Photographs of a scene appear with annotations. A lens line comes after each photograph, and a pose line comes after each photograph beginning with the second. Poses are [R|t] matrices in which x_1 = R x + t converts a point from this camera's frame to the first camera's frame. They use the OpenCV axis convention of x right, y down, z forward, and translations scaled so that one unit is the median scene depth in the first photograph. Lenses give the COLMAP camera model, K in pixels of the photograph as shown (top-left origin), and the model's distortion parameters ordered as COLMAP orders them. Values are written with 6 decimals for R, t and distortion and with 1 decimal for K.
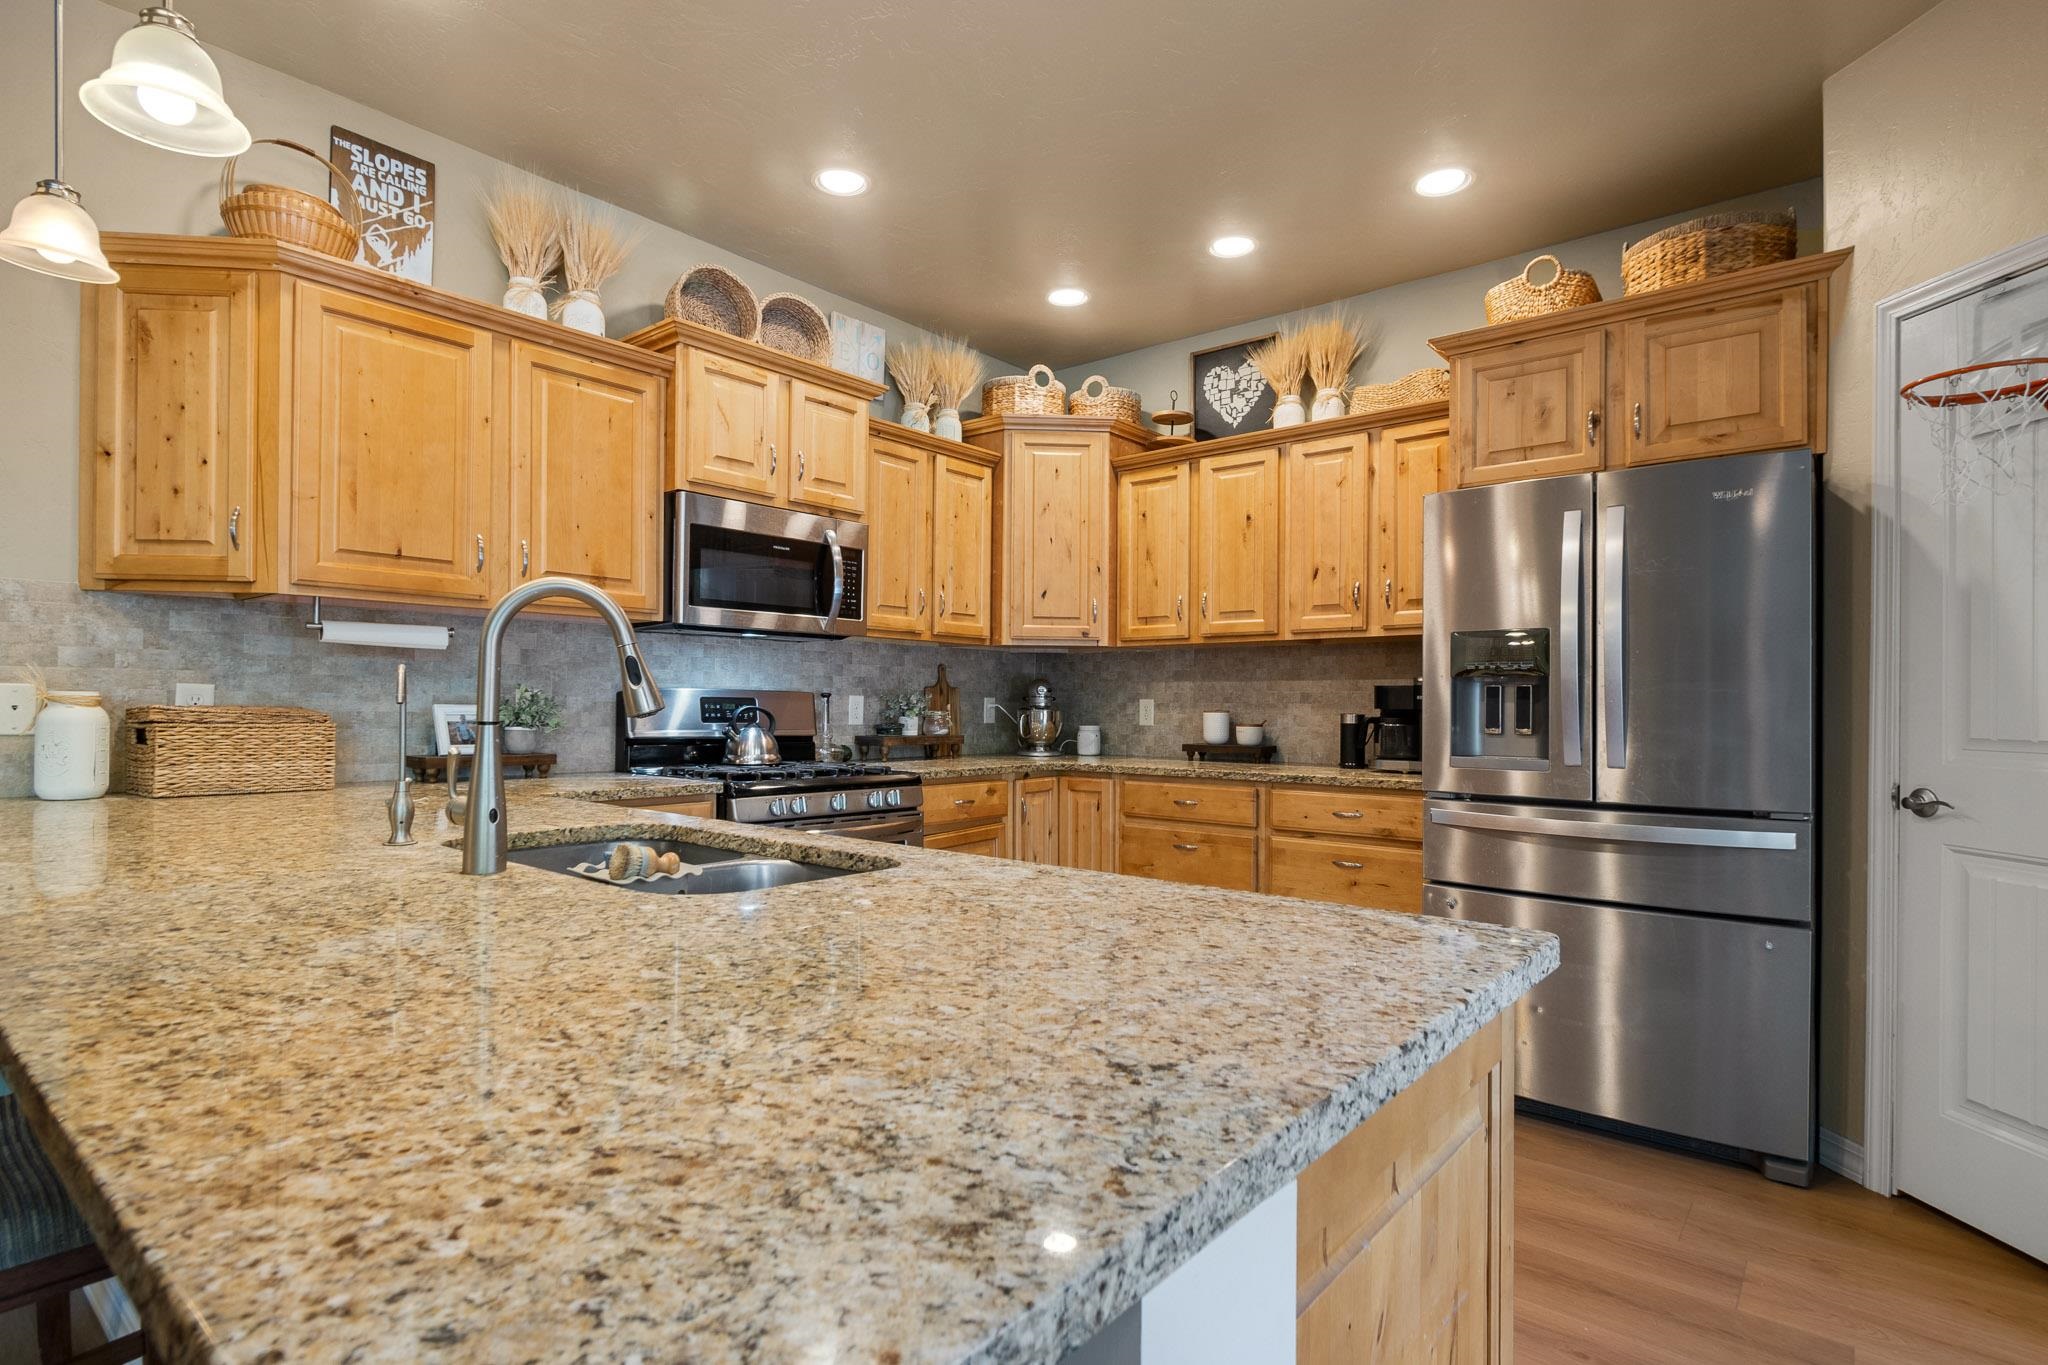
lens RADIAL K [[1018.2, 0, 1007.9], [0, 1018.2, 701.2], [0, 0, 1]] dist [-0.003998, -0.000245]
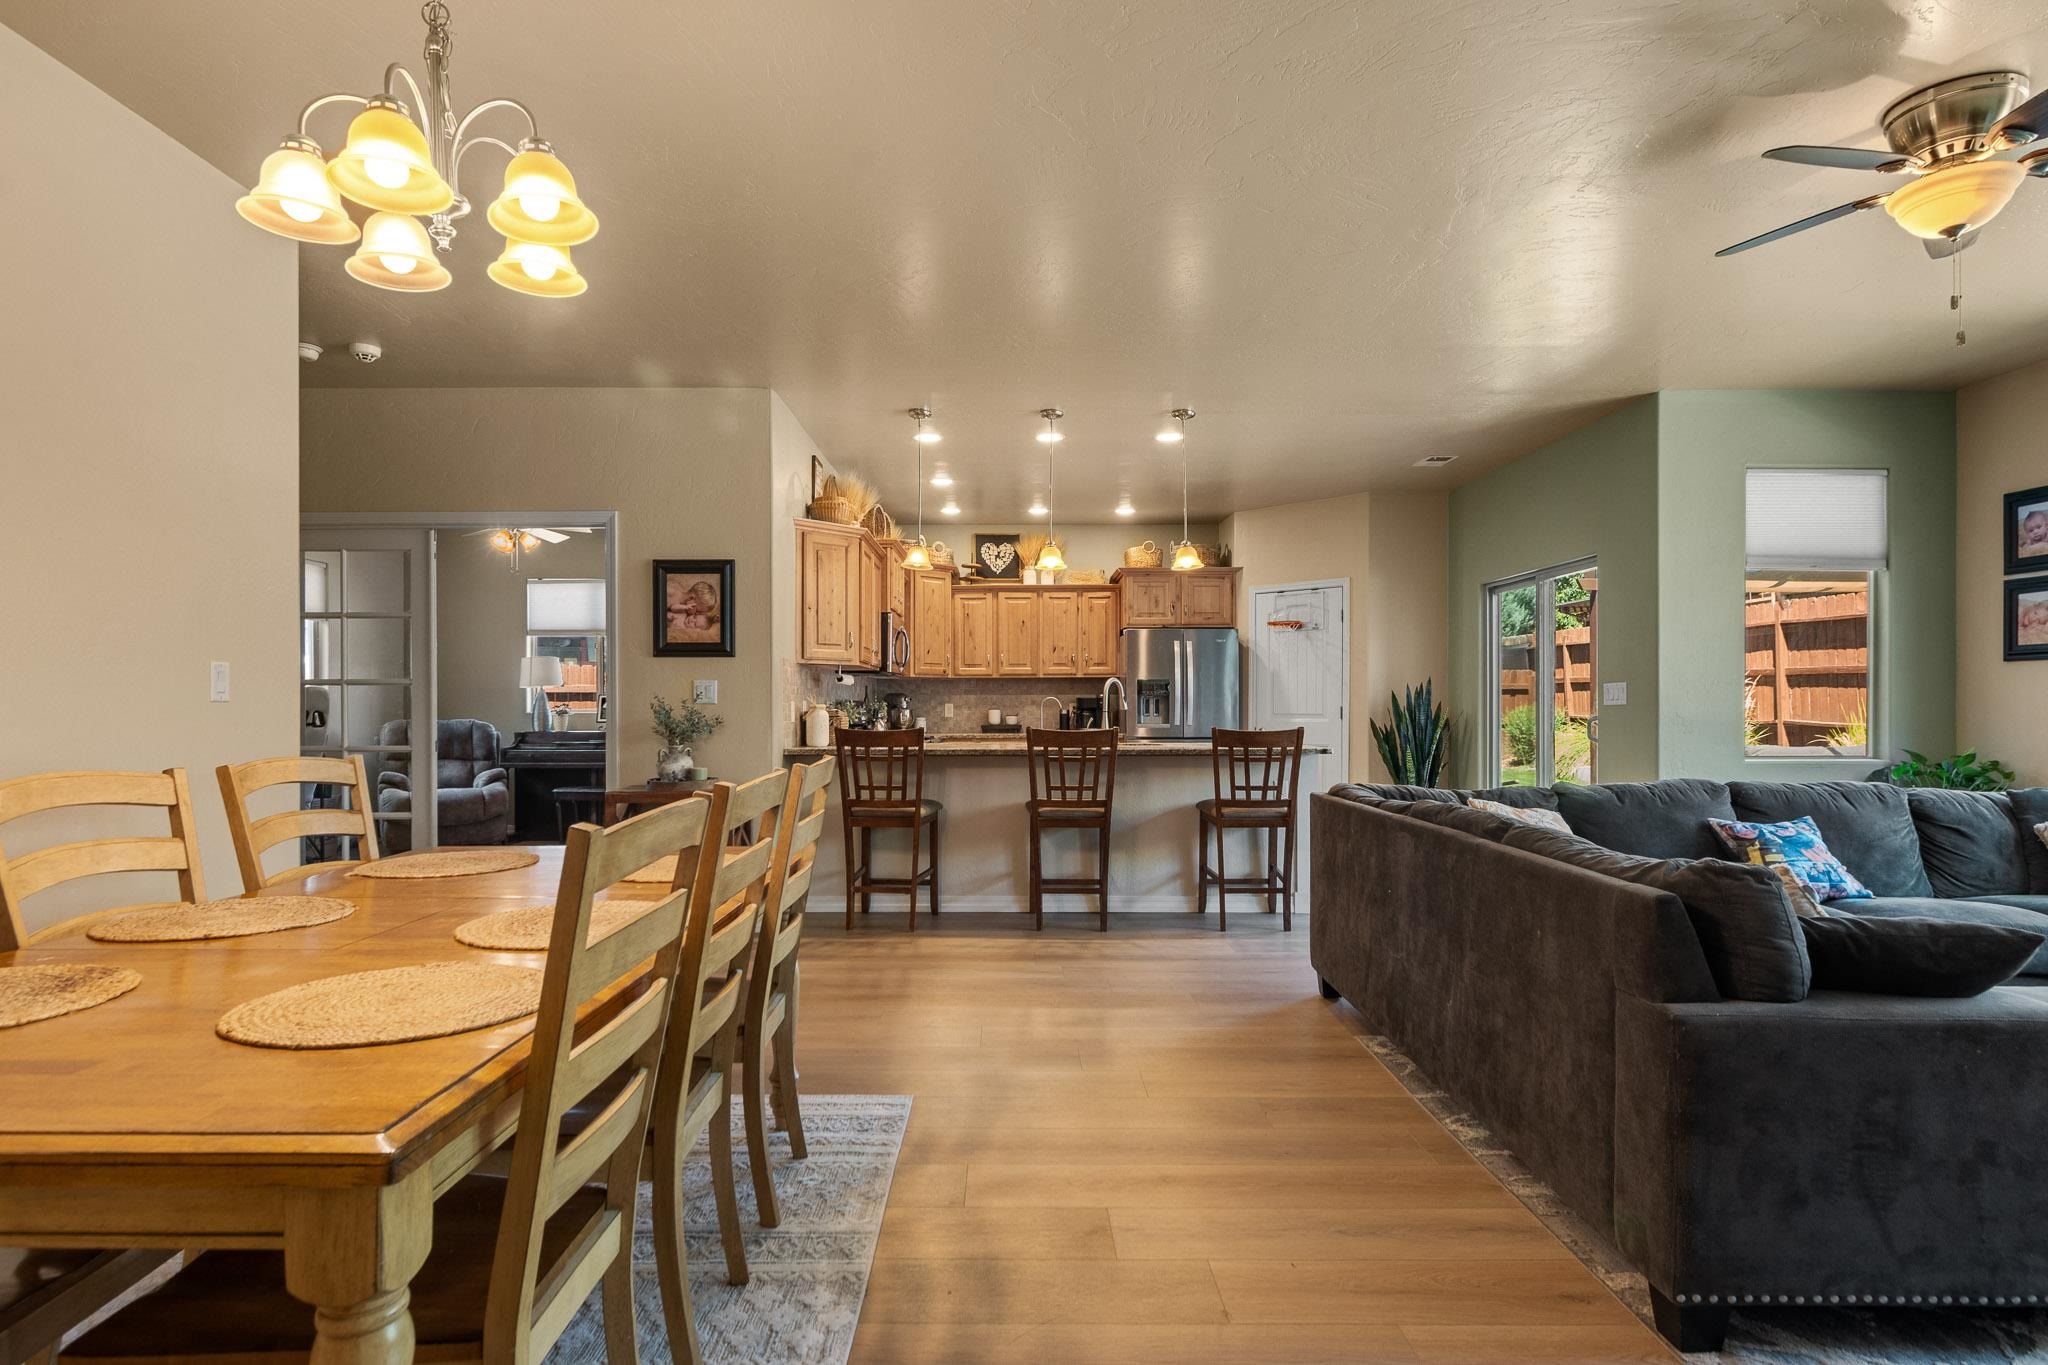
lens RADIAL K [[1057.1, 0, 991.1], [0, 1057.1, 711.8], [0, 0, 1]] dist [-0.005795, -0.000288]
pose [[0.778033, -0.011804, 0.628113, -1.608090], [0.005297, 0.999911, 0.012229, -0.015822], [-0.628201, -0.006187, 0.778026, -0.954880]]
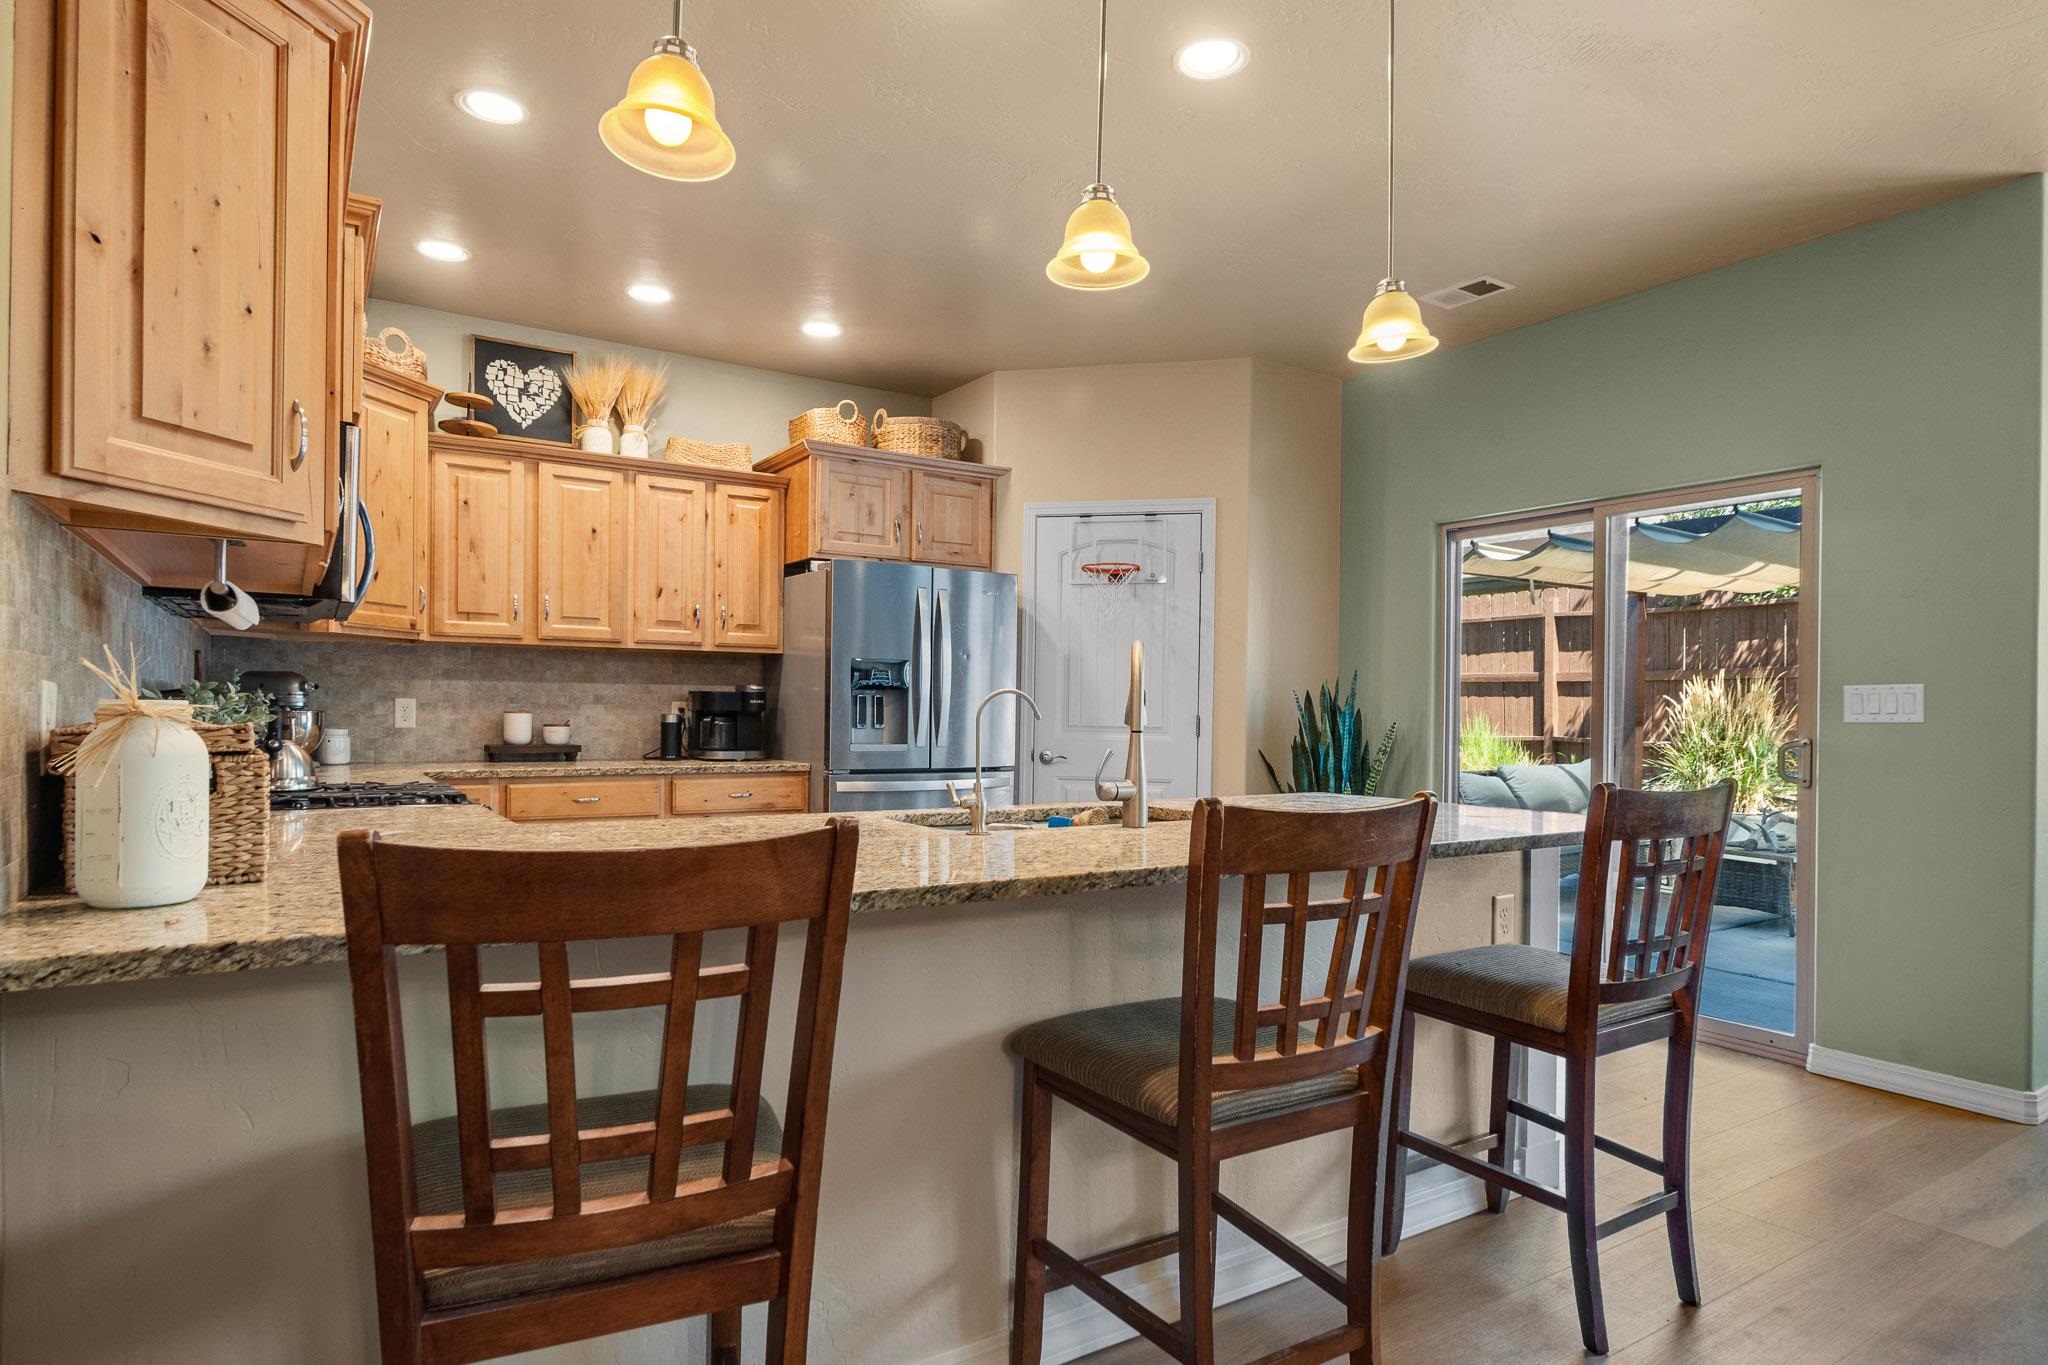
lens RADIAL K [[1131.4, 0, 1008.2], [0, 1131.4, 717.4], [0, 0, 1]] dist [-0.000086, -0.003800]
pose [[0.305152, -0.011056, 0.952239, -0.962423], [-0.012666, 0.999797, 0.015667, -0.011105], [-0.952219, -0.016842, 0.304950, 0.280839]]
